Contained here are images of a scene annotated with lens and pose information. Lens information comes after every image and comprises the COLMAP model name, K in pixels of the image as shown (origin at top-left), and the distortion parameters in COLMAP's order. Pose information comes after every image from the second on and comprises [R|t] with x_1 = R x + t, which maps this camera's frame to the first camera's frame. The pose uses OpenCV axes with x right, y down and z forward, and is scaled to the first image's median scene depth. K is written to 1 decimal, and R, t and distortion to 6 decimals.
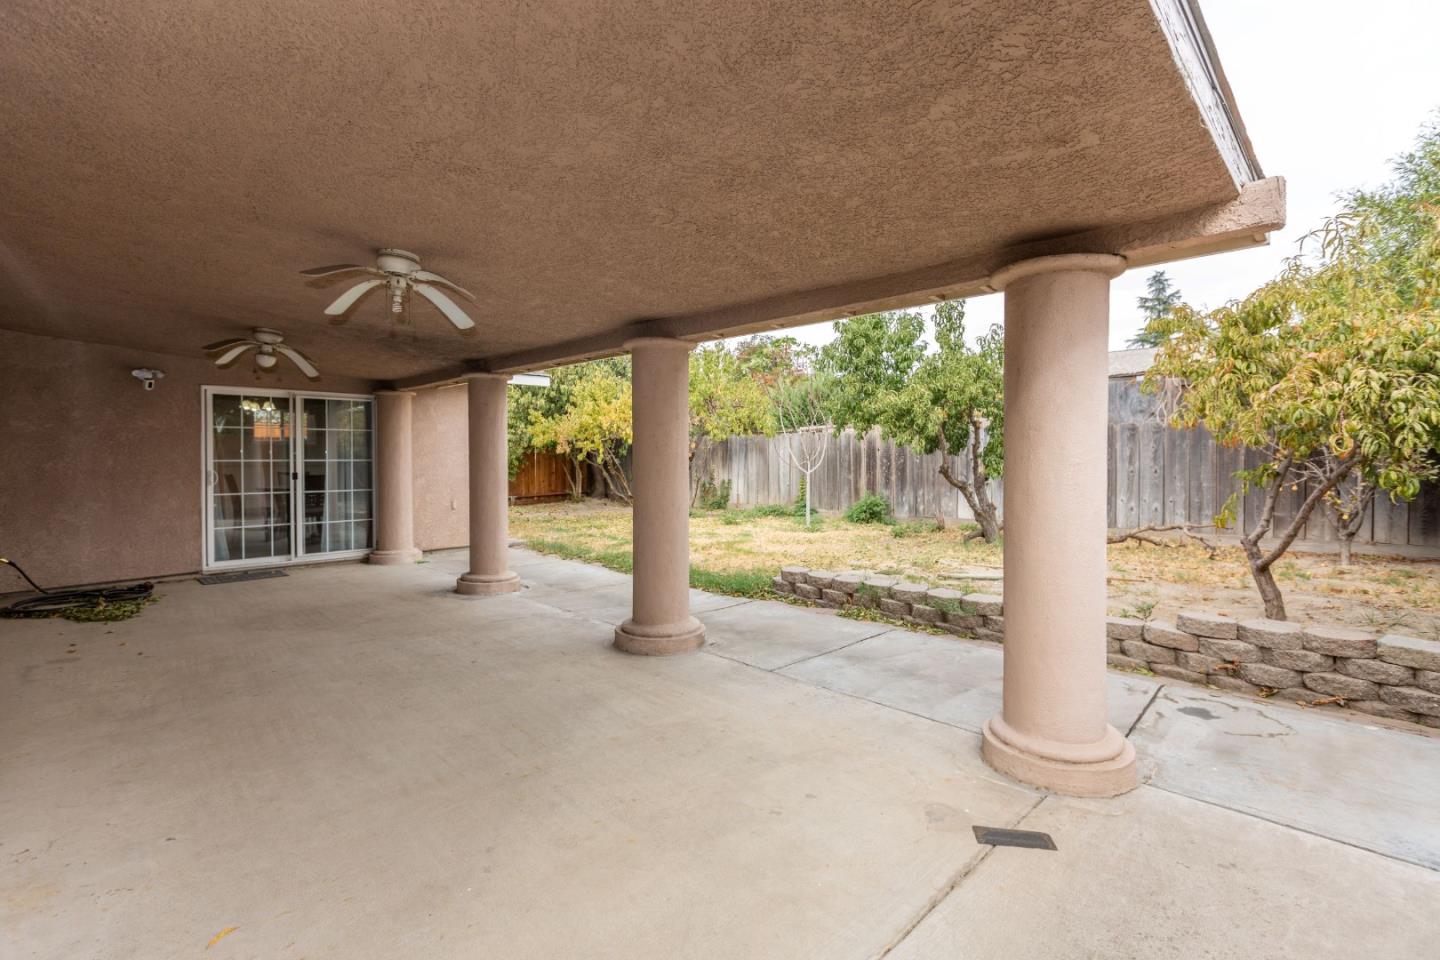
lens RADIAL K [[676.6, 0, 719.2], [0, 676.6, 473.5], [0, 0, 1]] dist [-0.000016, 0.000119]
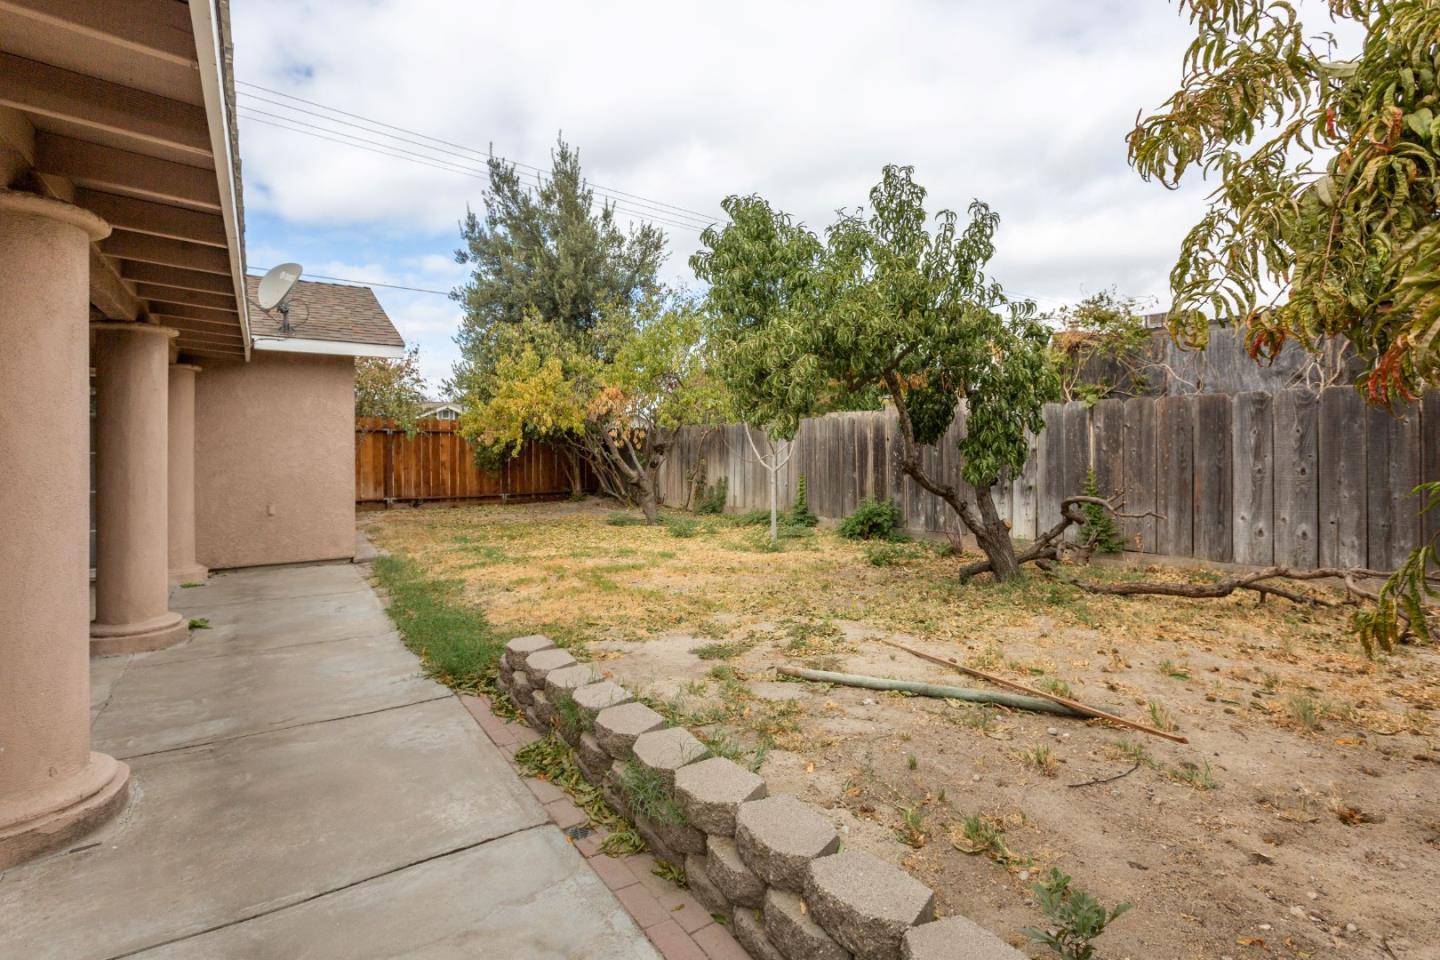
lens RADIAL K [[663.5, 0, 722.3], [0, 663.5, 460.5], [0, 0, 1]] dist [0.000742, -0.000052]
pose [[0.980856, 0.001500, -0.194727, 0.243204], [-0.003647, 0.999936, -0.010669, -0.004225], [0.194699, 0.011175, 0.980799, 0.308202]]
